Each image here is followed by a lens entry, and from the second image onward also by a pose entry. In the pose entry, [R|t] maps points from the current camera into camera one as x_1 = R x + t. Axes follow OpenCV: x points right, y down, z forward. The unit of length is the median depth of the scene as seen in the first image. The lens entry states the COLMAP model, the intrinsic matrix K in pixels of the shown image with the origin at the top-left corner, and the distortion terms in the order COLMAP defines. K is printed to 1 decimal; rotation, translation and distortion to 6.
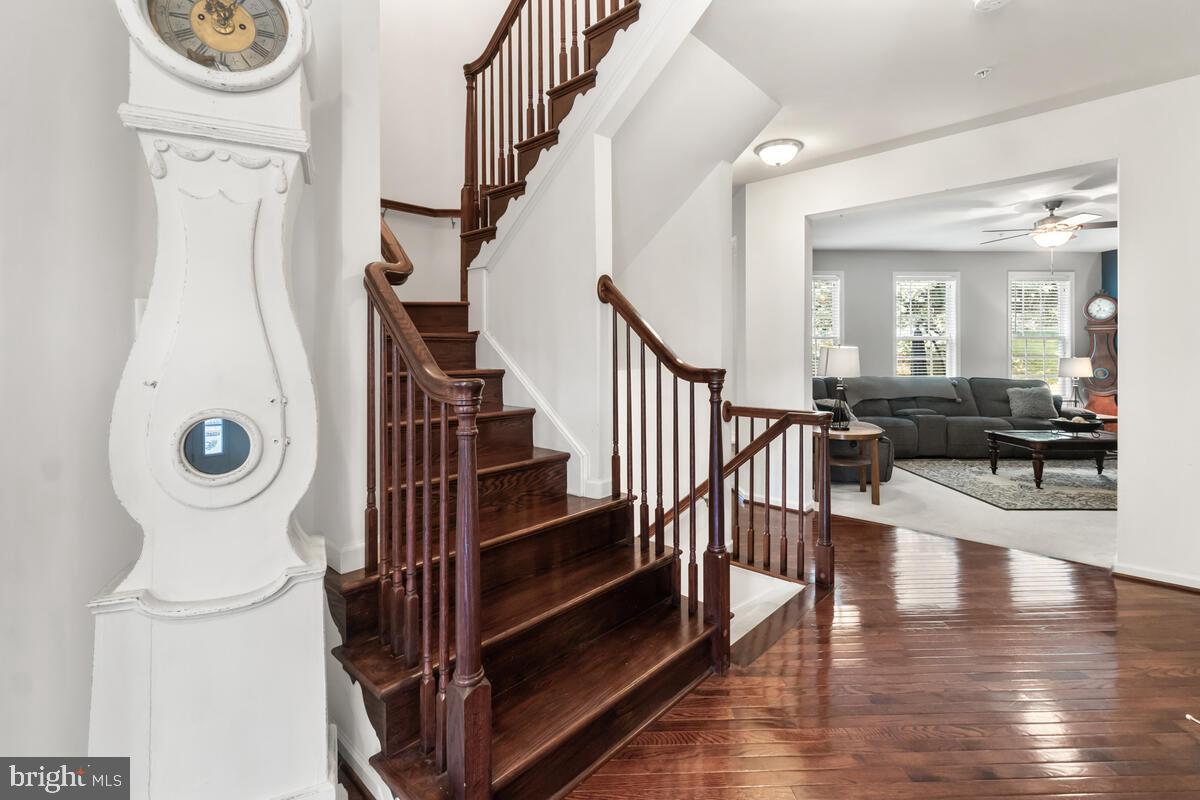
lens RADIAL K [[535.3, 0, 595.5], [0, 535.3, 350.8], [0, 0, 1]] dist [-0.001665, -0.000499]
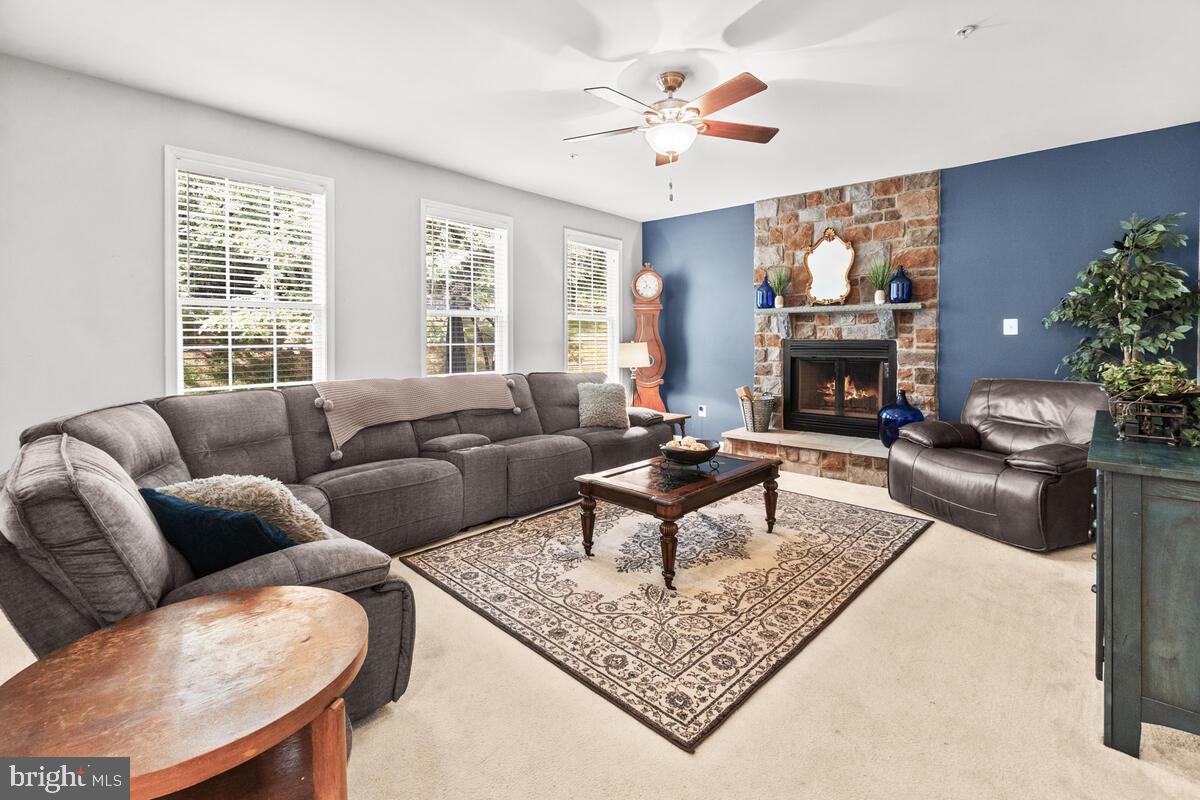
lens RADIAL K [[535.3, 0, 595.5], [0, 535.3, 350.8], [0, 0, 1]] dist [-0.001665, -0.000499]
pose [[0.686638, -0.009626, 0.726935, 0.286686], [-0.008263, 0.999744, 0.021044, 0.008190], [-0.726952, -0.020456, 0.686383, 0.504054]]
